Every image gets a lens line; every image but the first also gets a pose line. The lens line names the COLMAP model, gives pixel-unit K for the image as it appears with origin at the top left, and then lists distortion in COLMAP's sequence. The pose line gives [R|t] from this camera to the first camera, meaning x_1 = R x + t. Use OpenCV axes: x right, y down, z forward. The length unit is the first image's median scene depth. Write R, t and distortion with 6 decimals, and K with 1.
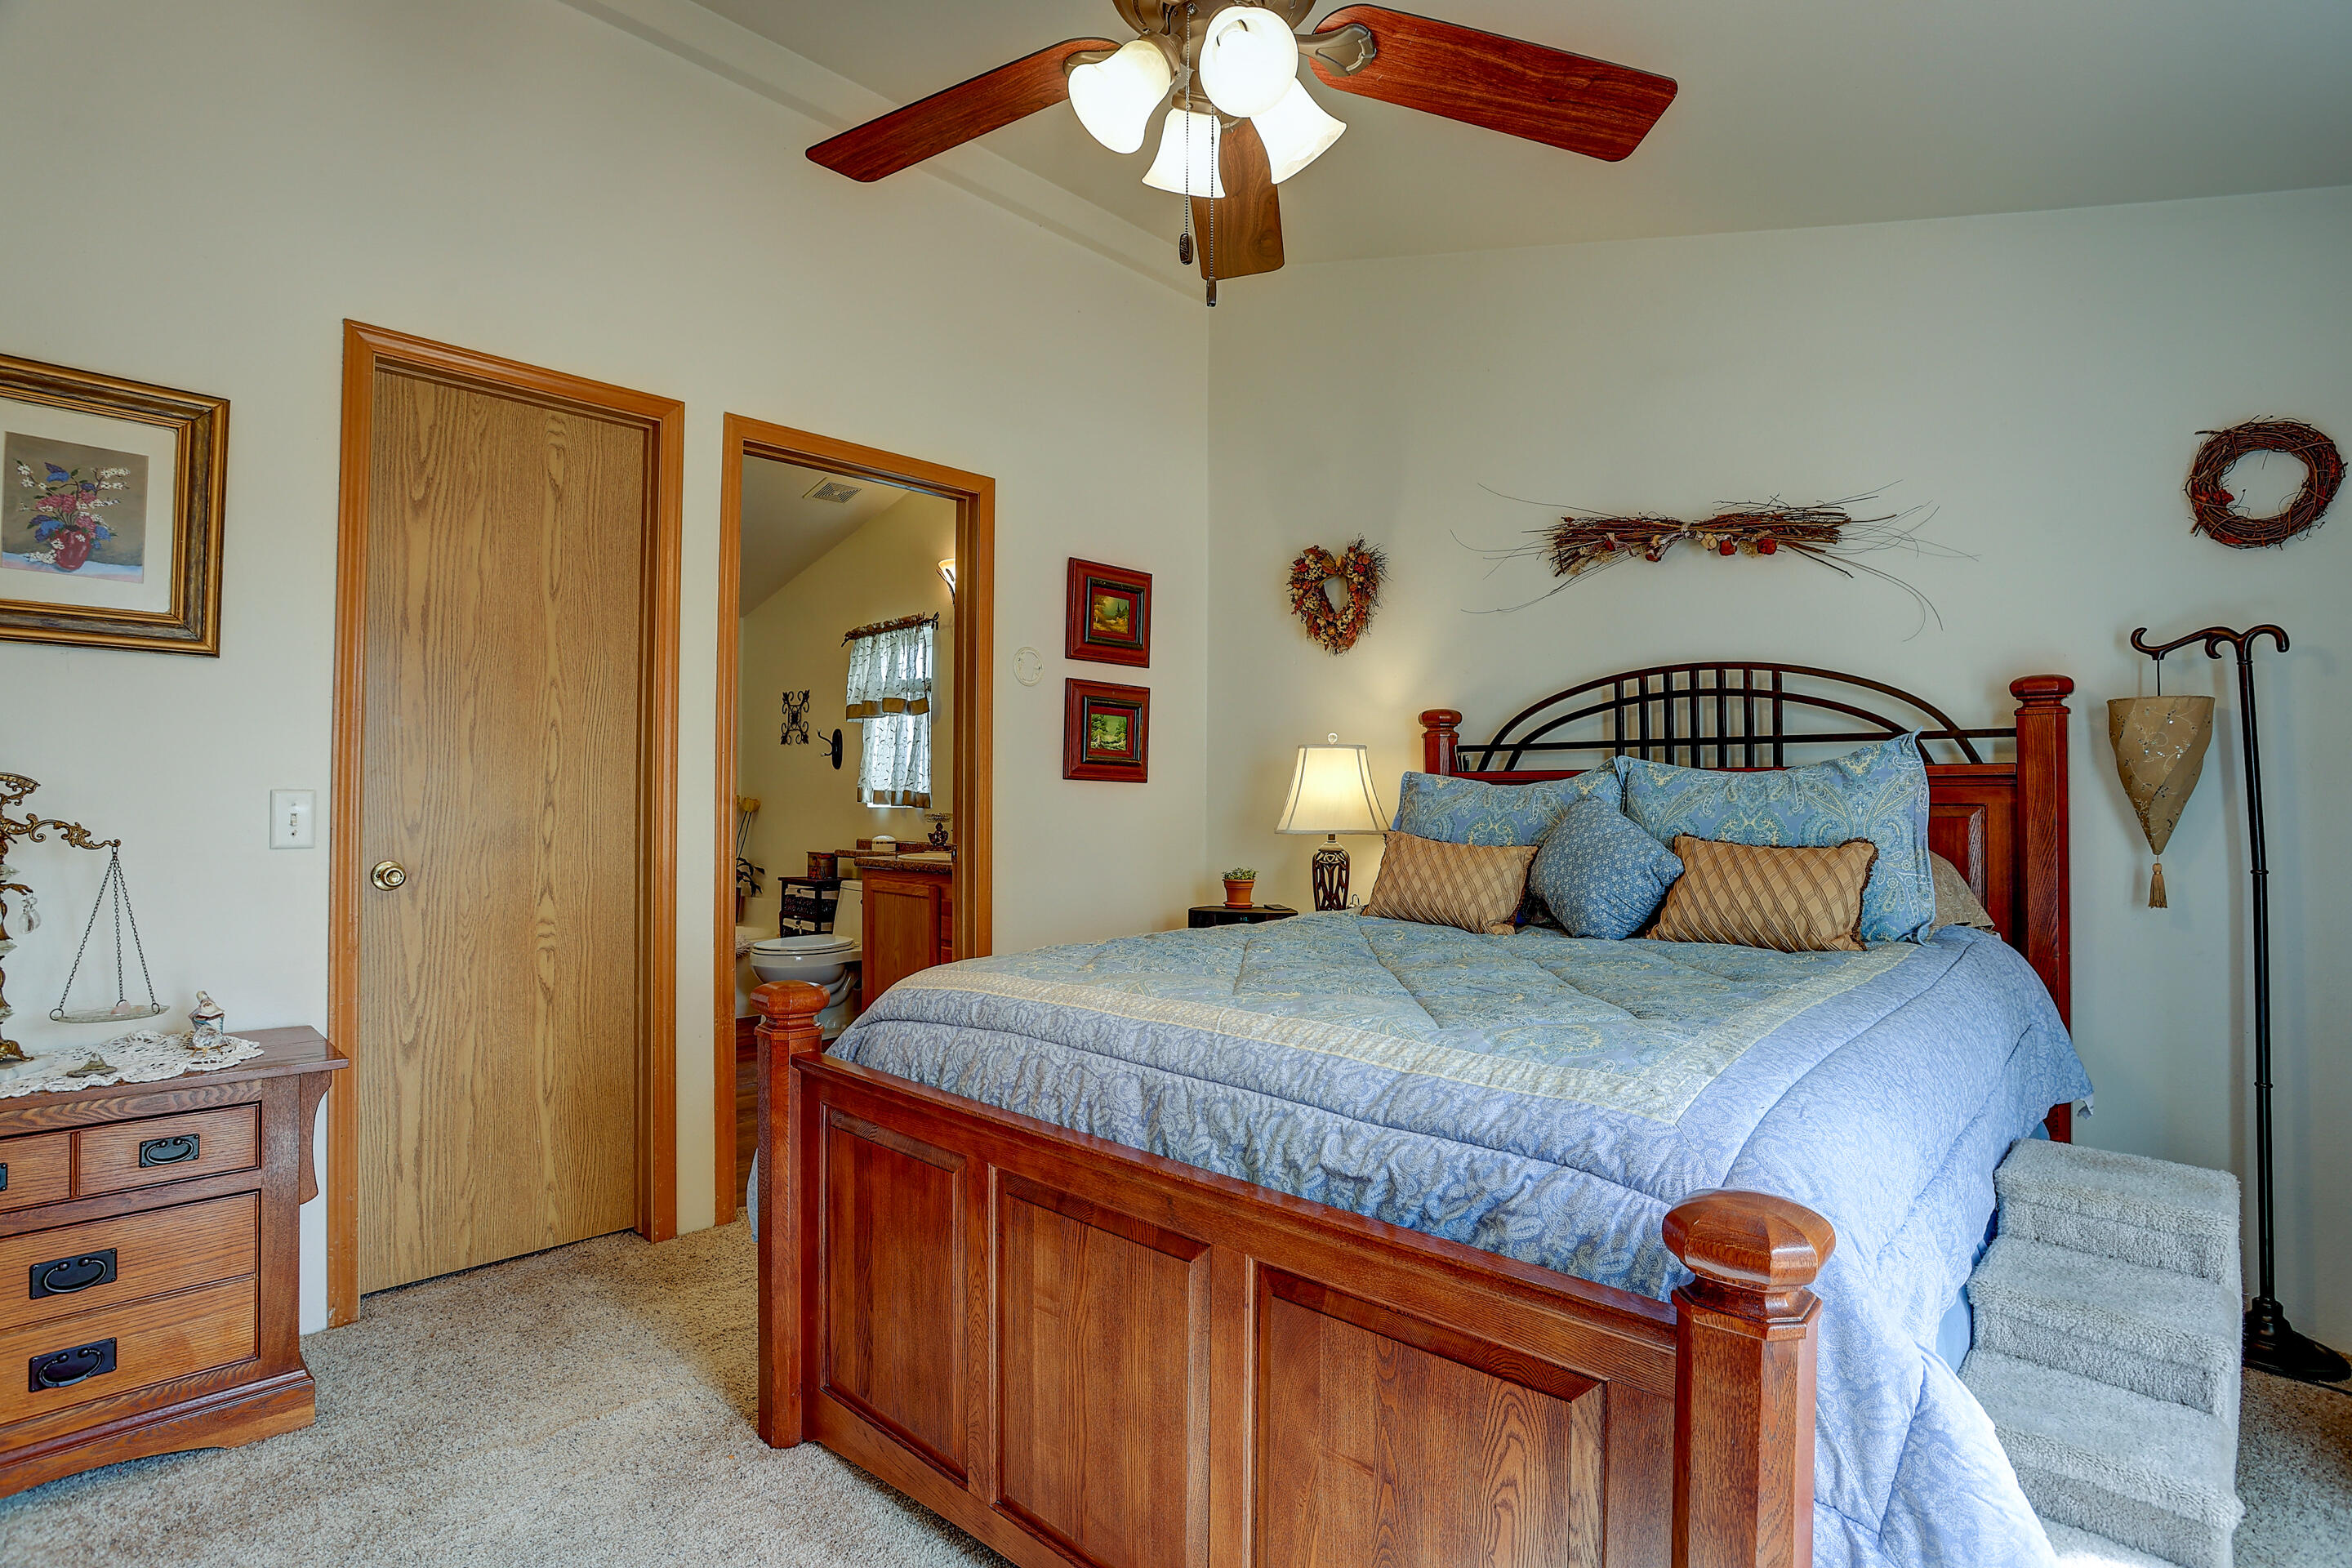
lens RADIAL K [[1142.2, 0, 1193.3], [0, 1142.2, 787.1], [0, 0, 1]] dist [-0.079825, 0.029511]
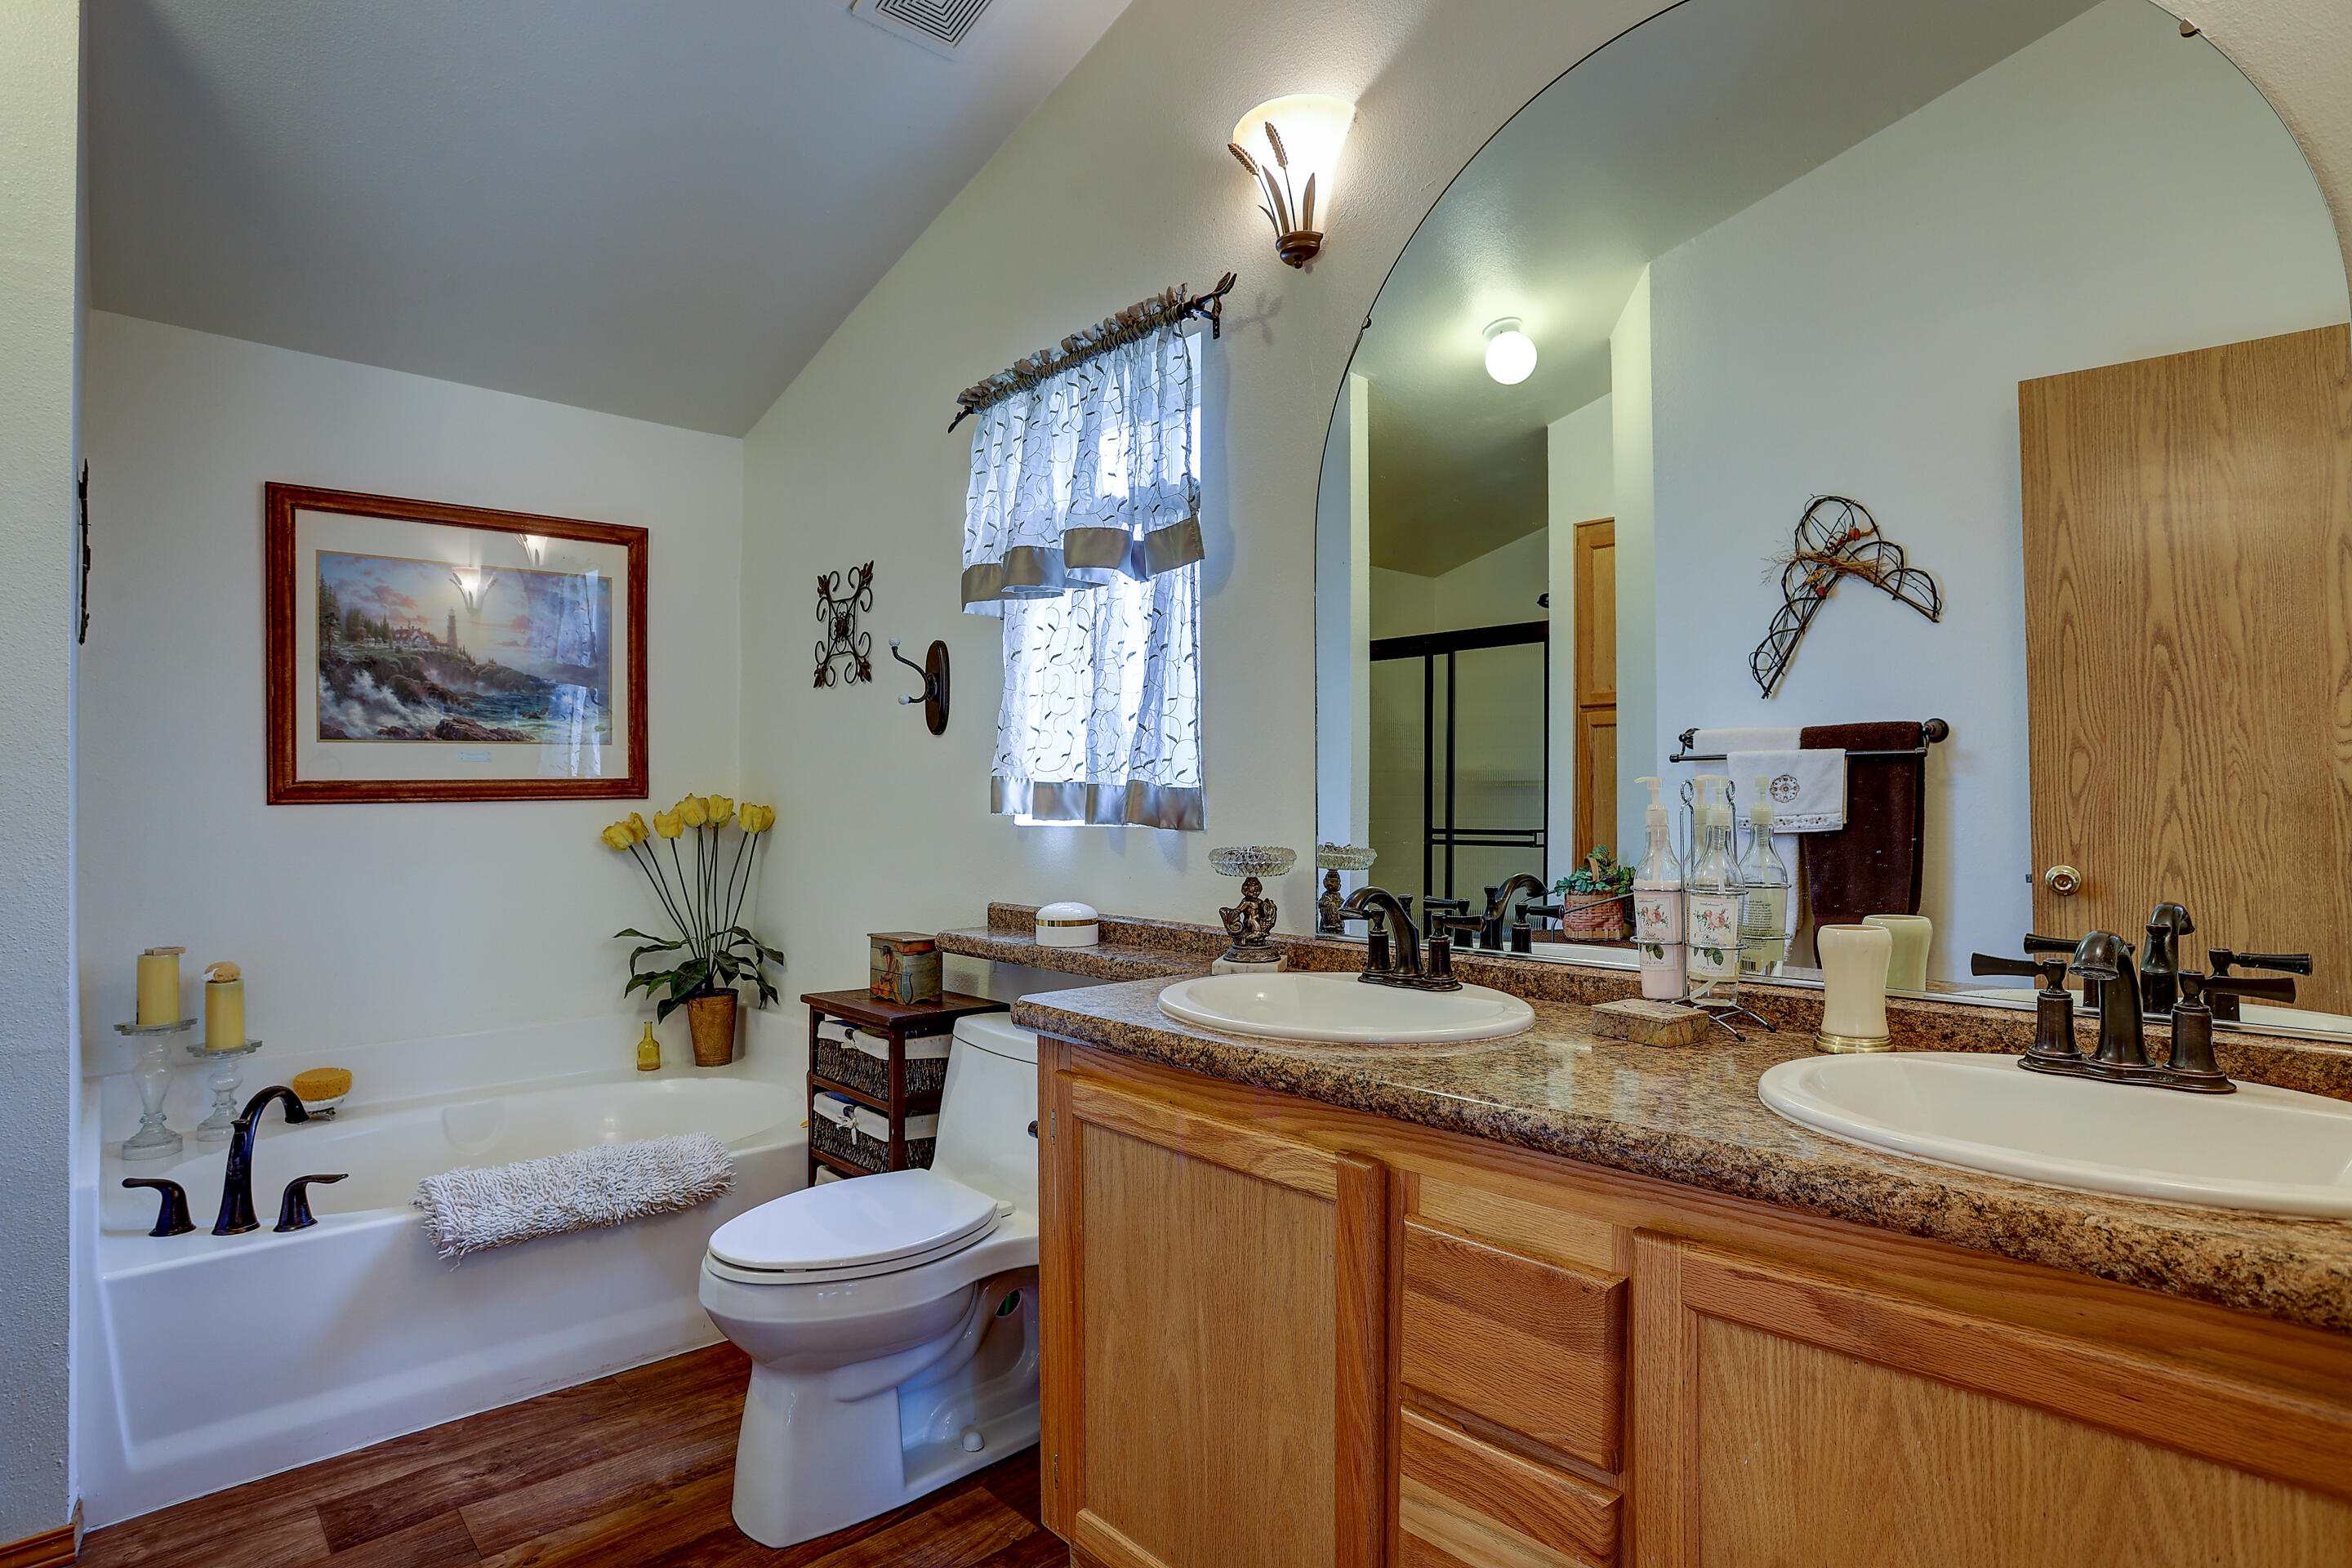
lens RADIAL K [[1177.1, 0, 1189.6], [0, 1177.1, 780.2], [0, 0, 1]] dist [-0.072753, 0.033090]
pose [[0.997381, -0.010297, -0.071593, -0.201285], [0.010225, 0.999947, -0.001371, 0.003039], [0.071603, 0.000635, 0.997433, 0.605711]]
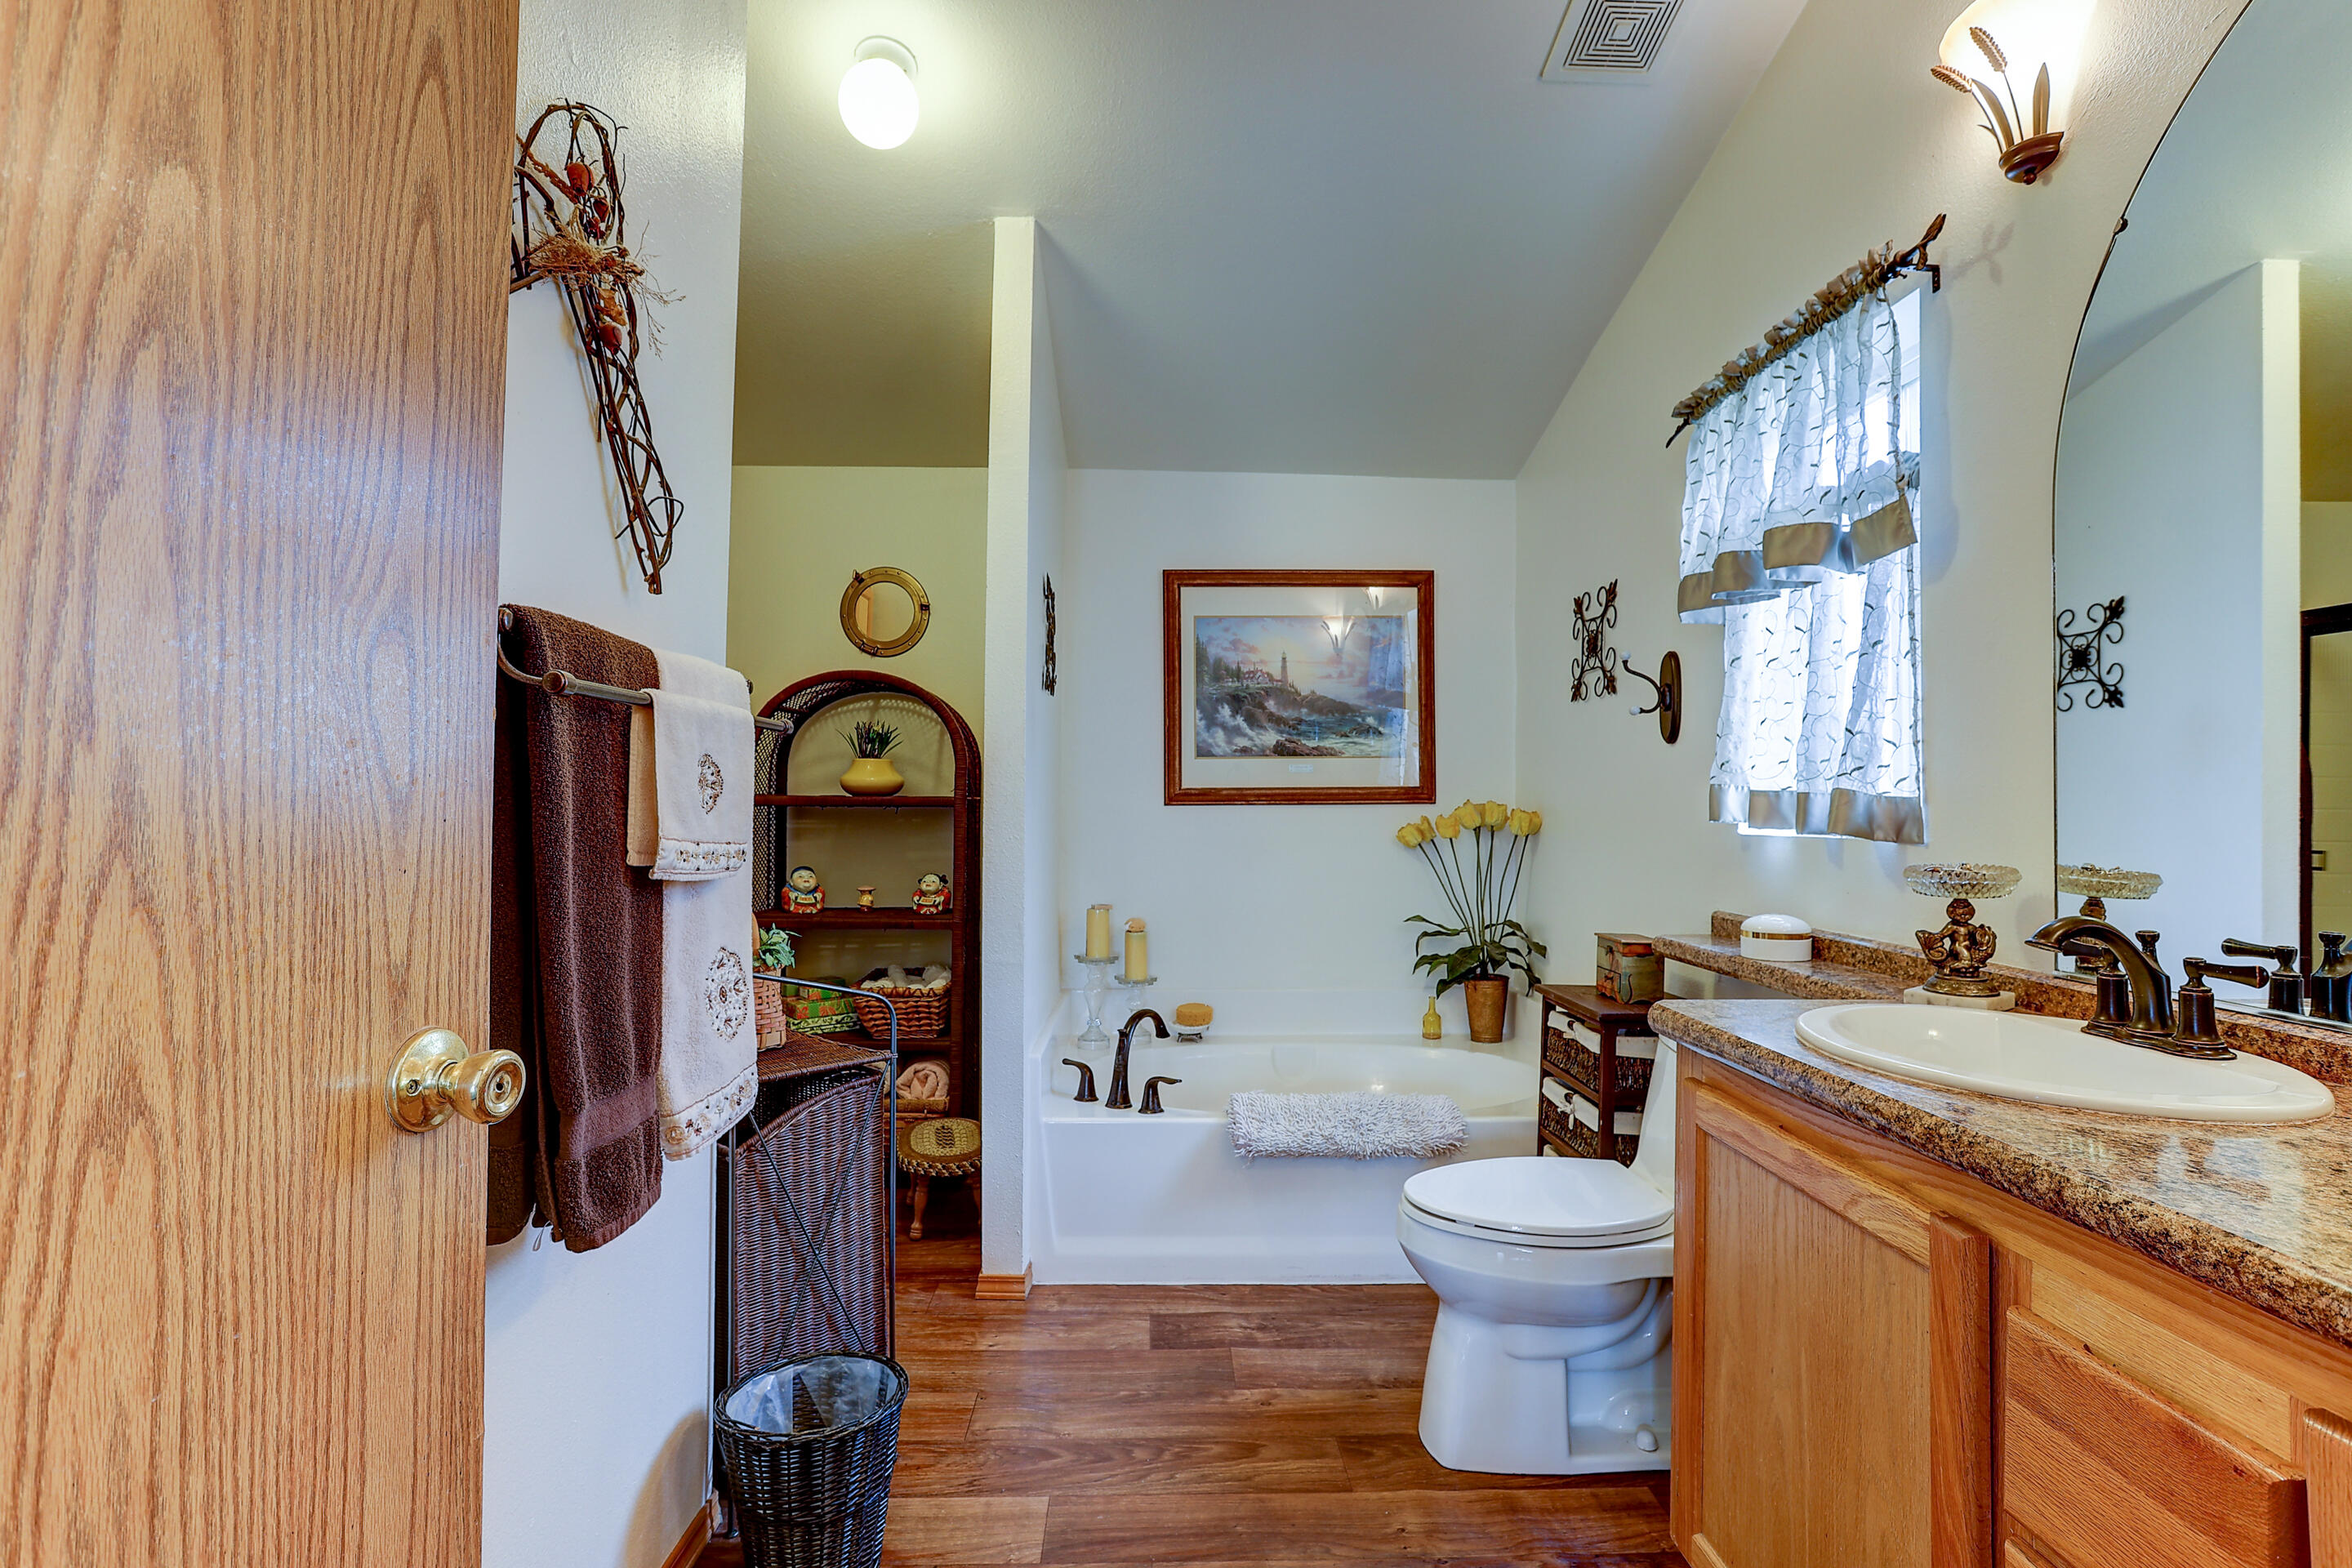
lens RADIAL K [[1123.6, 0, 1232.6], [0, 1123.6, 777.9], [0, 0, 1]] dist [-0.067739, 0.047210]
pose [[0.722273, -0.014857, -0.691449, -0.150336], [0.004892, 0.999854, -0.016373, 0.003745], [0.691591, 0.008443, 0.722240, 0.615186]]
